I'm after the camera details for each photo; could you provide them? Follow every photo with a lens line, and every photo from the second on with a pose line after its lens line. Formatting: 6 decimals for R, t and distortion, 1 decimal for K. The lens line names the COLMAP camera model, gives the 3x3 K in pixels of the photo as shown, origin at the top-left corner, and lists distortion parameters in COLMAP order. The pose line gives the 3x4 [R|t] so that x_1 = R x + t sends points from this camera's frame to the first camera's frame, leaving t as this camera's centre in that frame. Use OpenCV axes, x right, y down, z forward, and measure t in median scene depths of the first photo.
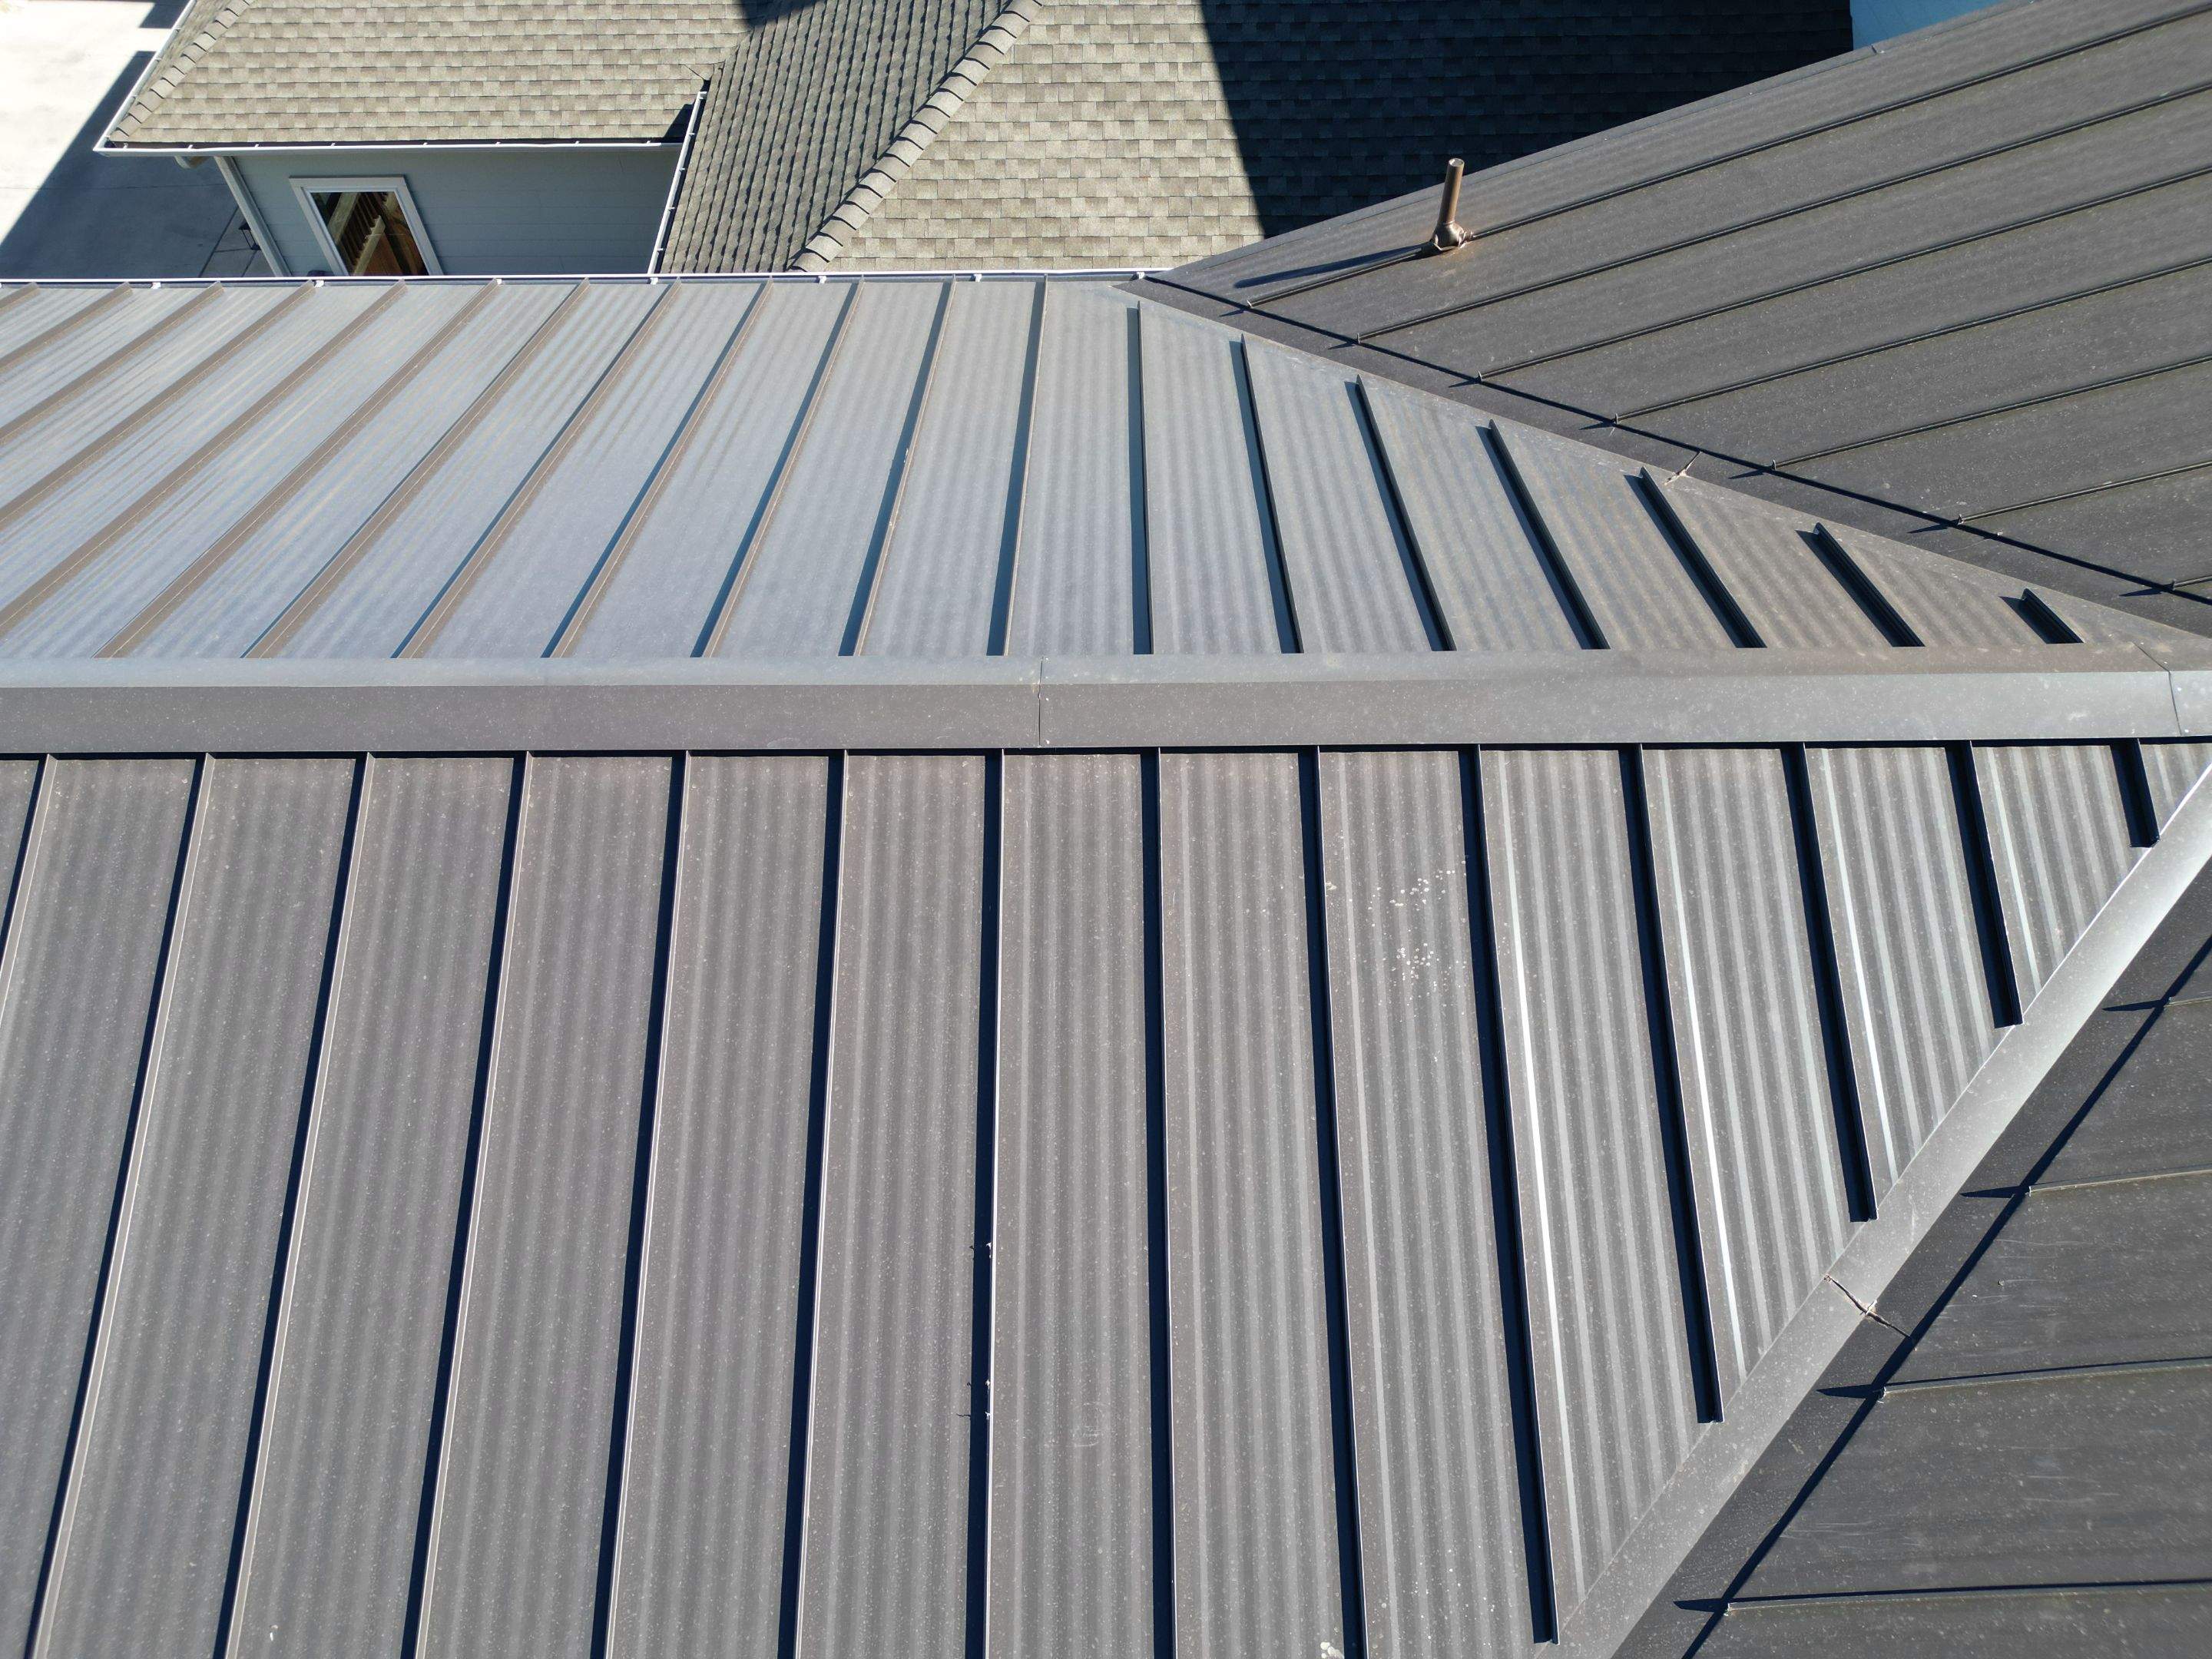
lens RADIAL K [[1543.1, 0, 1104.4], [0, 1543.1, 827.4], [0, 0, 1]] dist [0.064690, -0.052159]
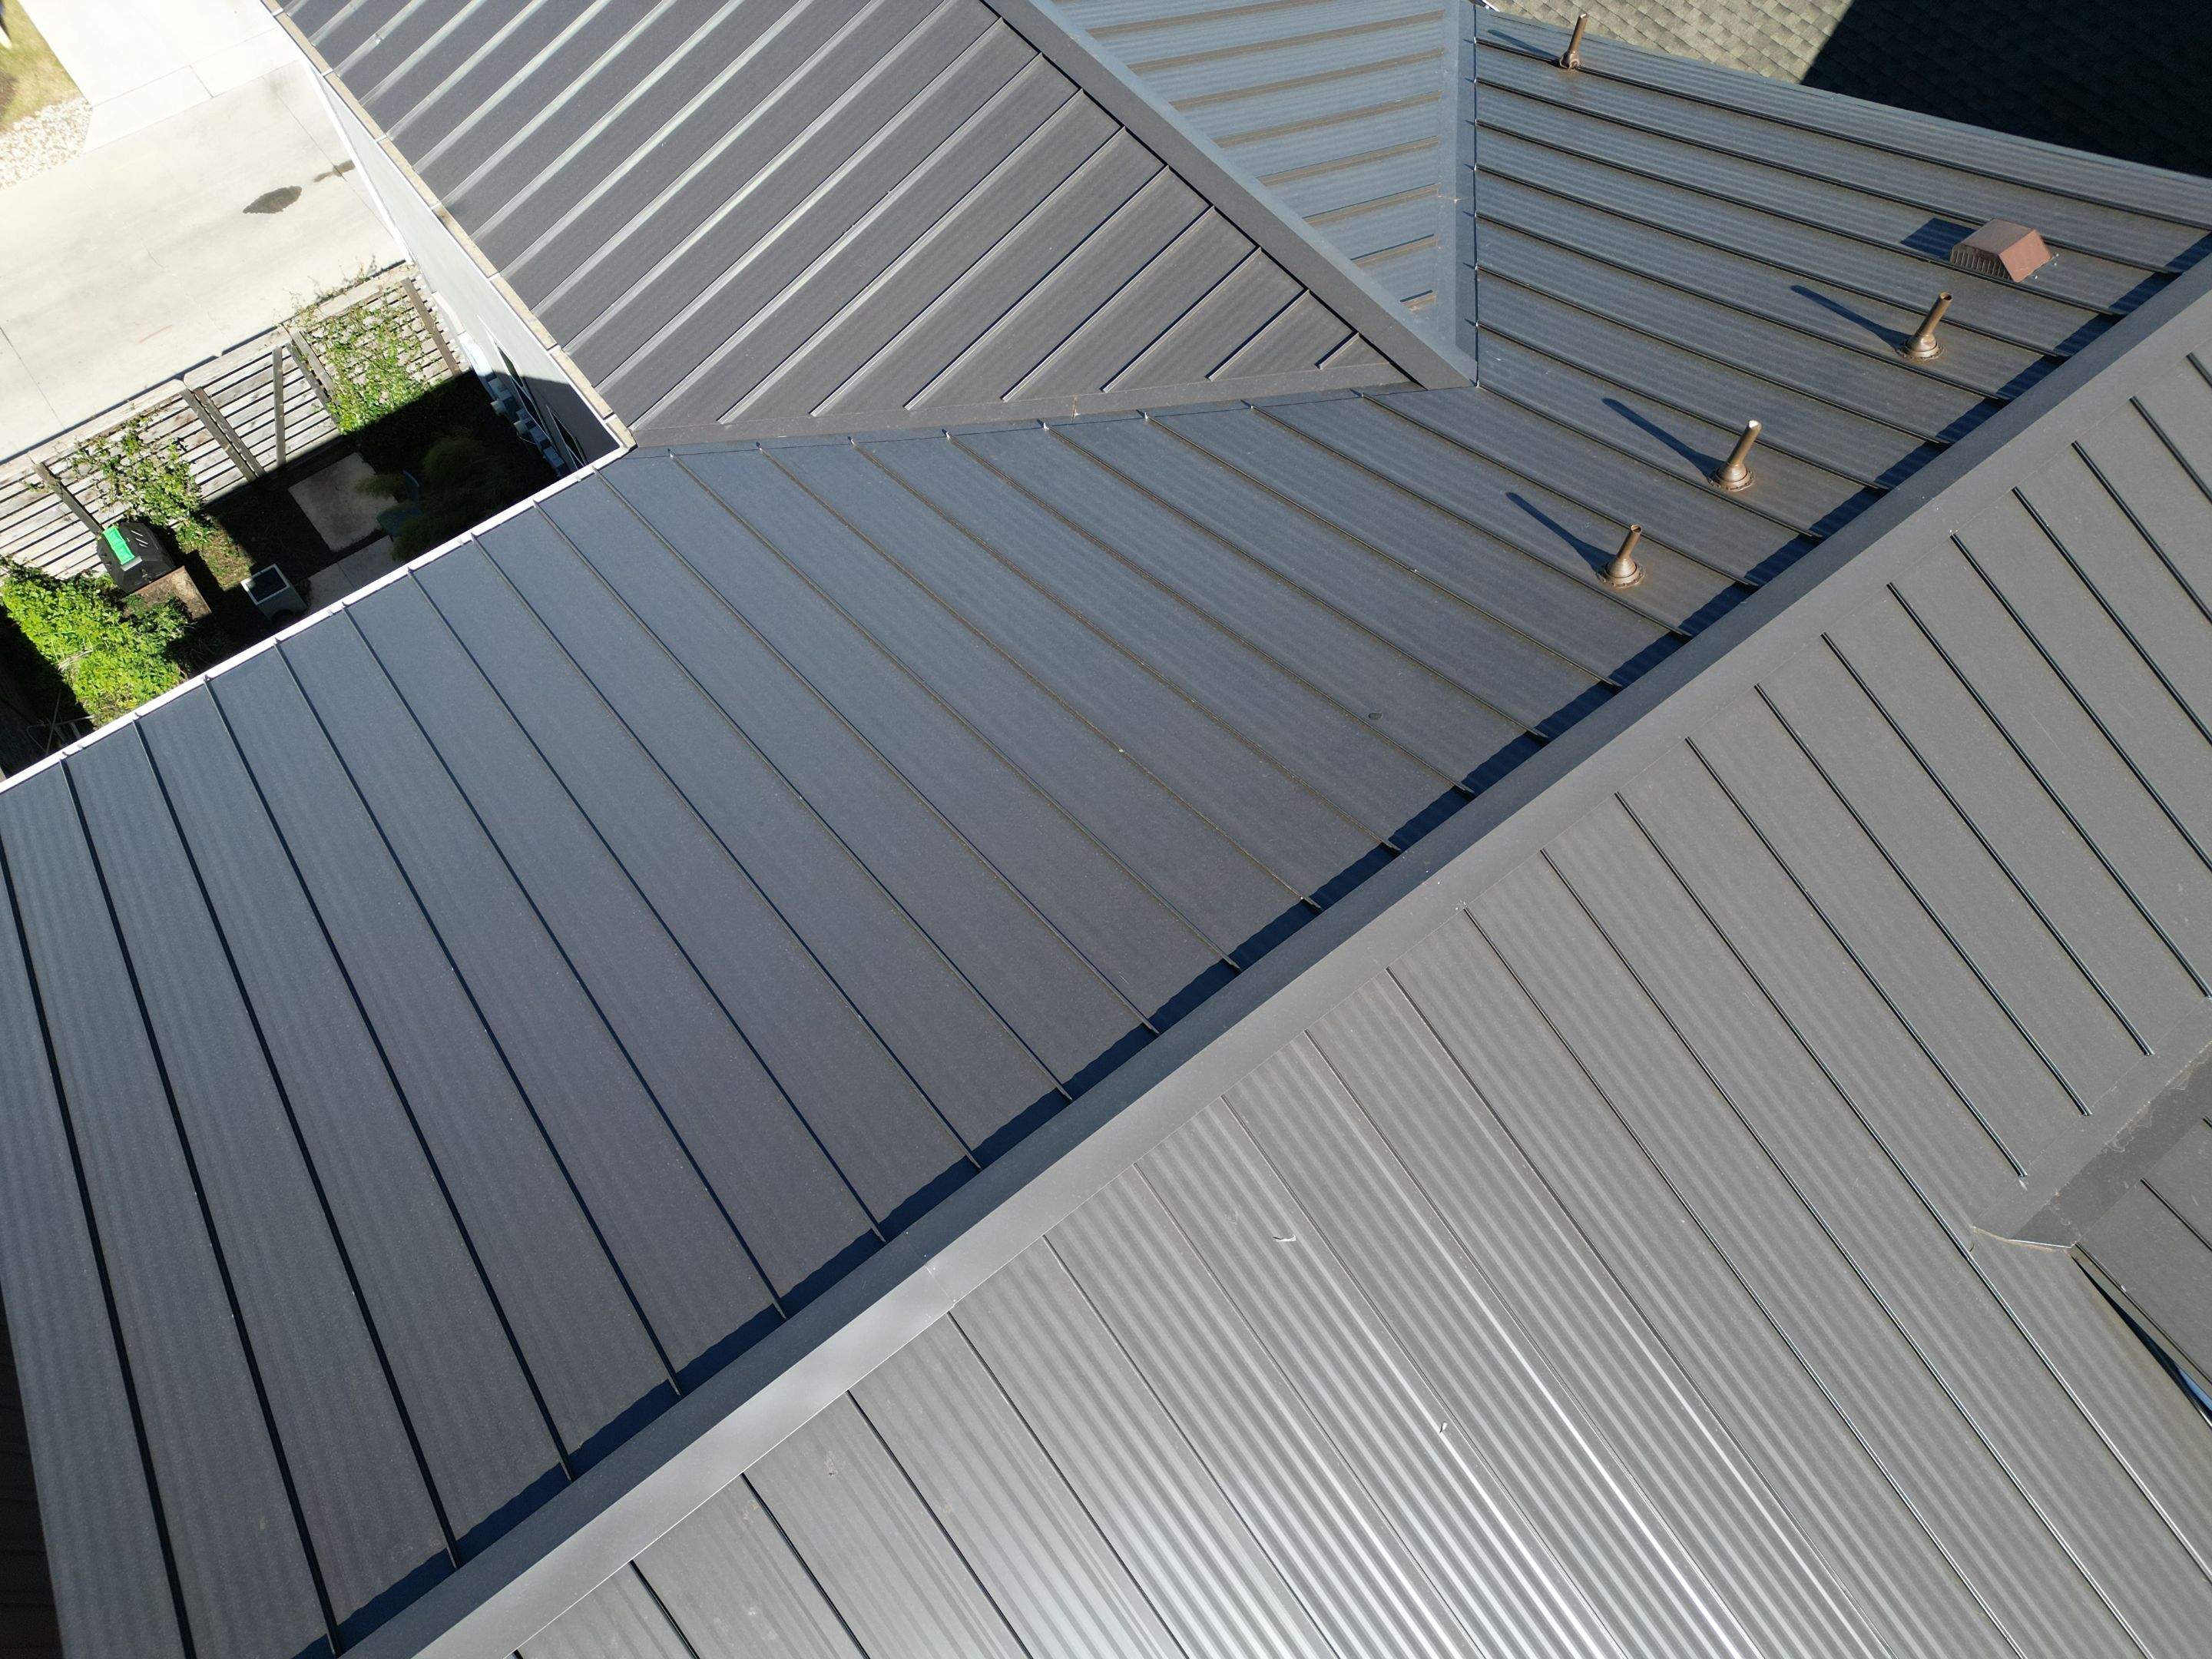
lens RADIAL K [[1543.1, 0, 1101.2], [0, 1543.1, 847.1], [0, 0, 1]] dist [0.064690, -0.052159]
pose [[0.612331, 0.711387, -0.344935, 1.704978], [-0.638388, 0.702272, 0.315080, -0.008807], [0.466381, 0.027269, 0.884163, -1.048813]]
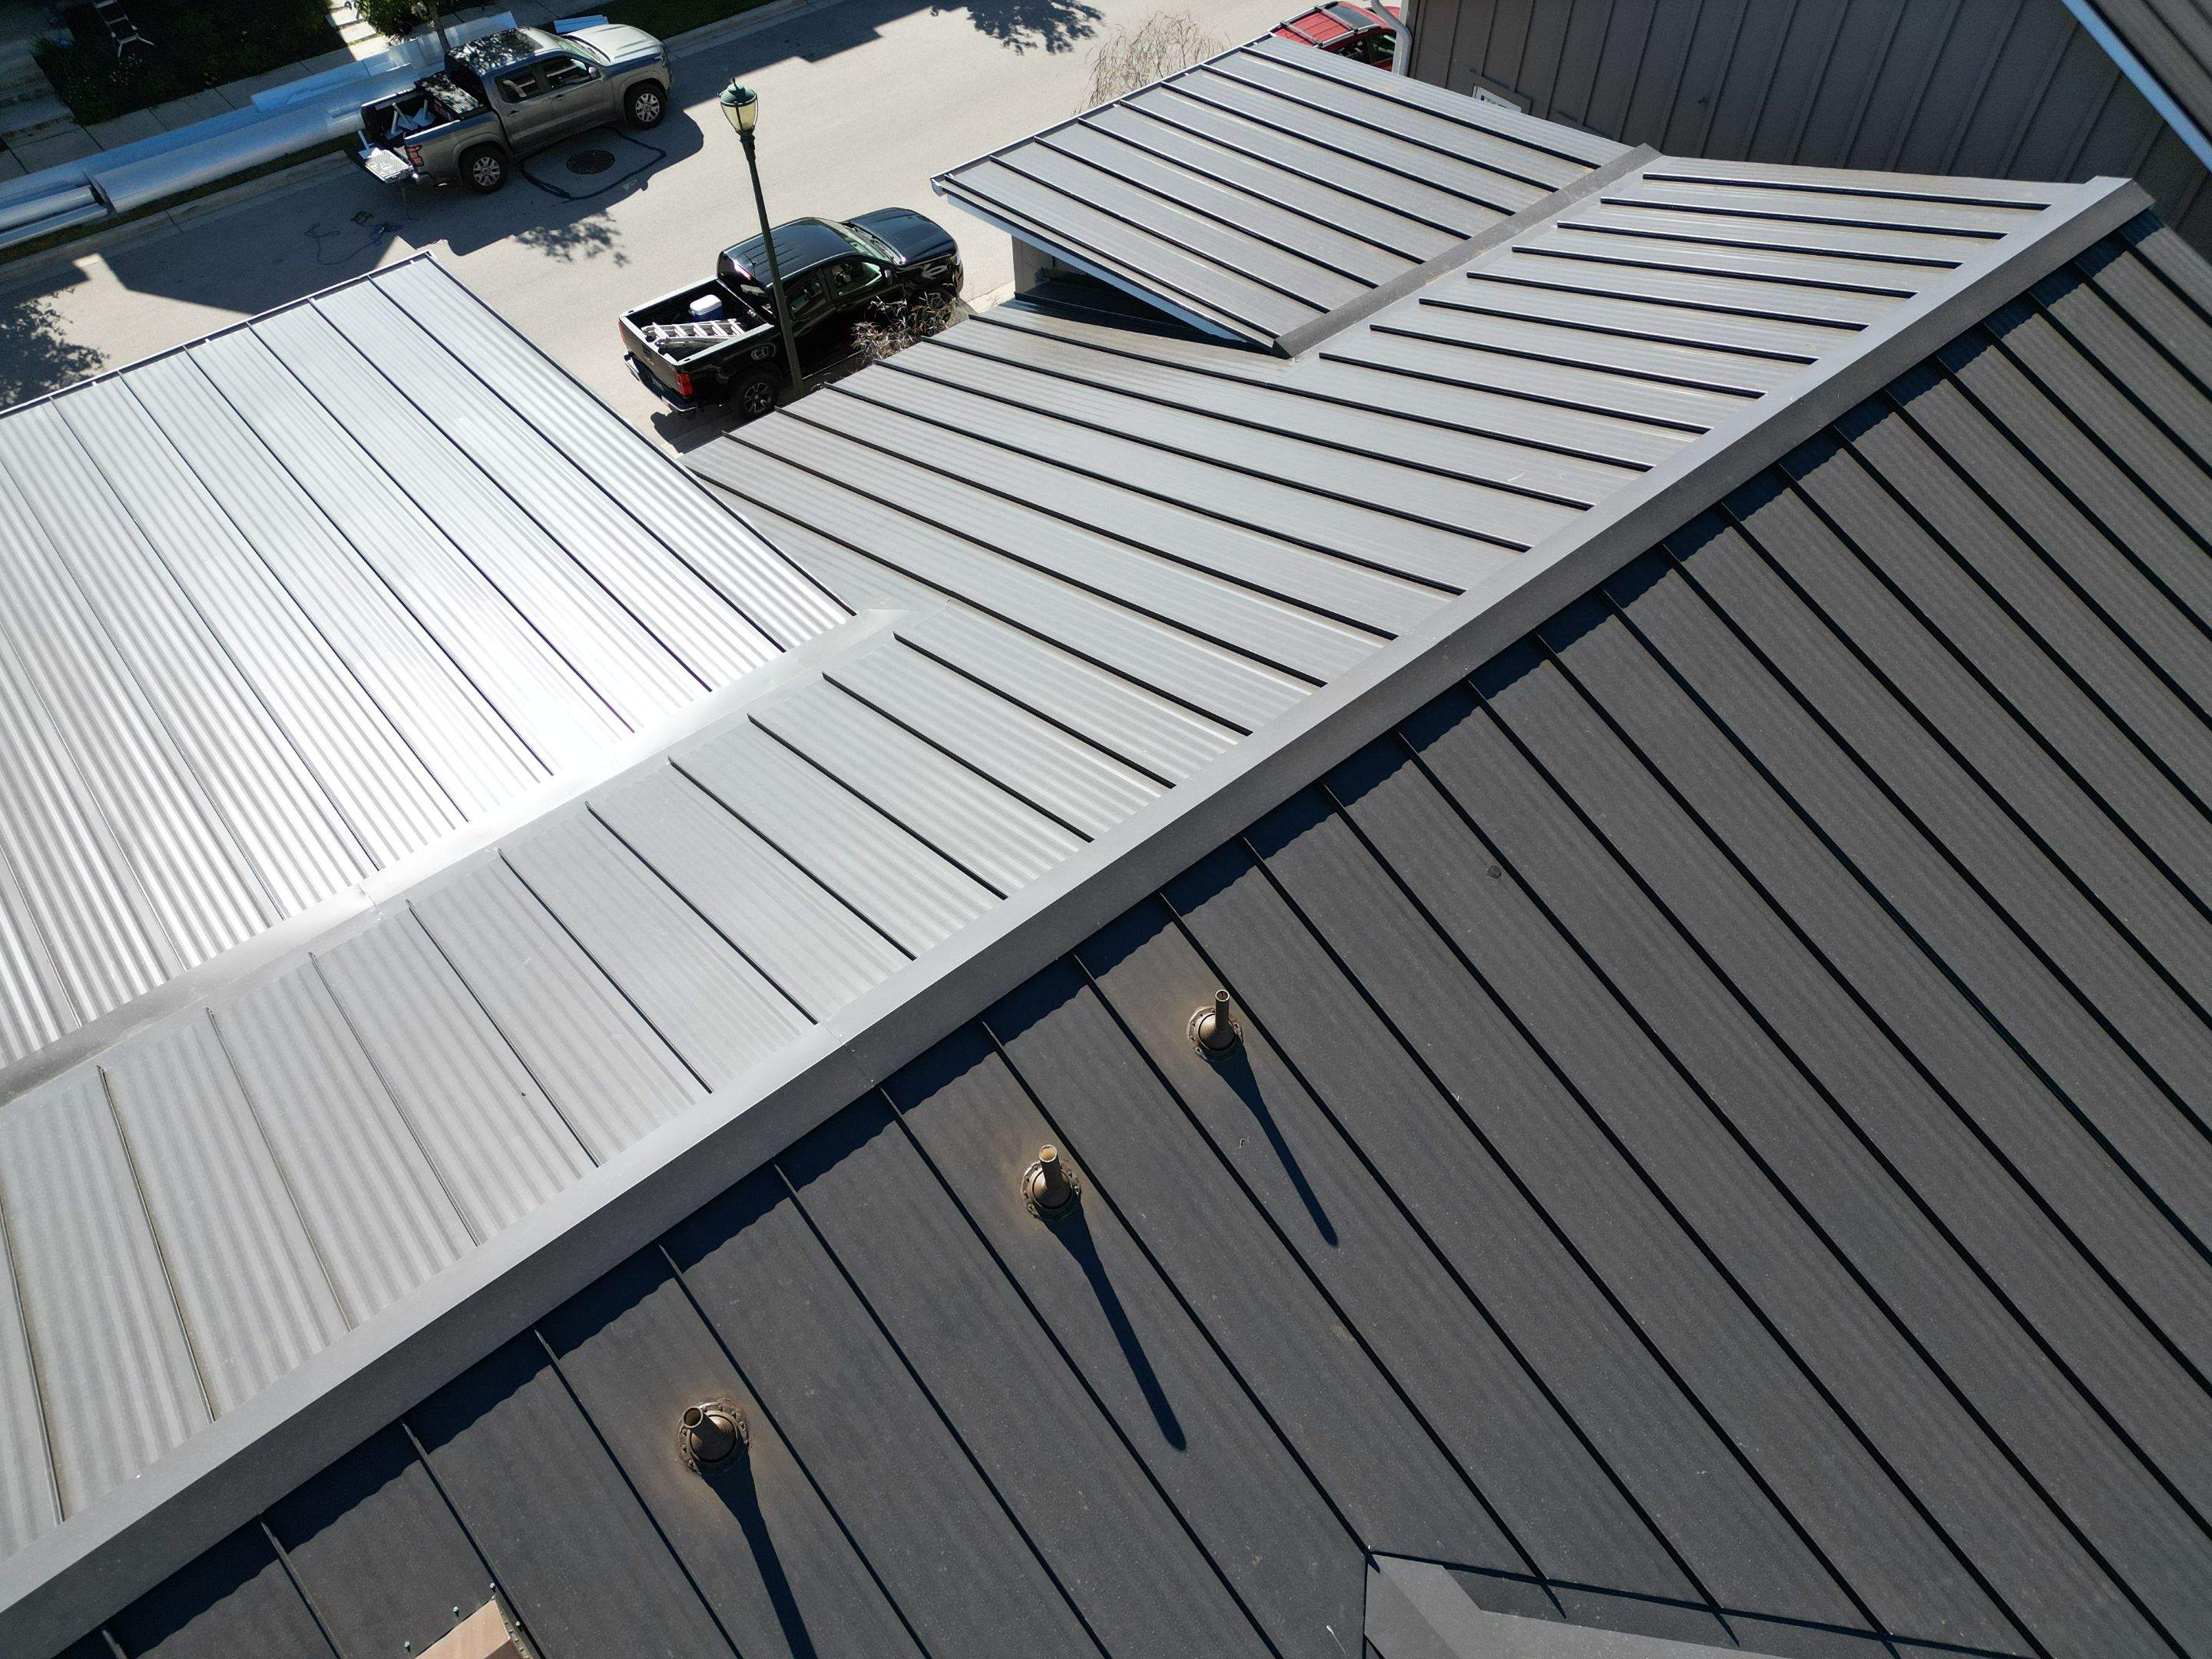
lens RADIAL K [[1543.1, 0, 1103.4], [0, 1543.1, 823.1], [0, 0, 1]] dist [0.064690, -0.052159]
pose [[-0.638361, -0.589830, 0.494566, 0.711344], [0.635272, -0.040895, 0.771205, -1.184235], [-0.434654, 0.806492, 0.400808, 0.137700]]
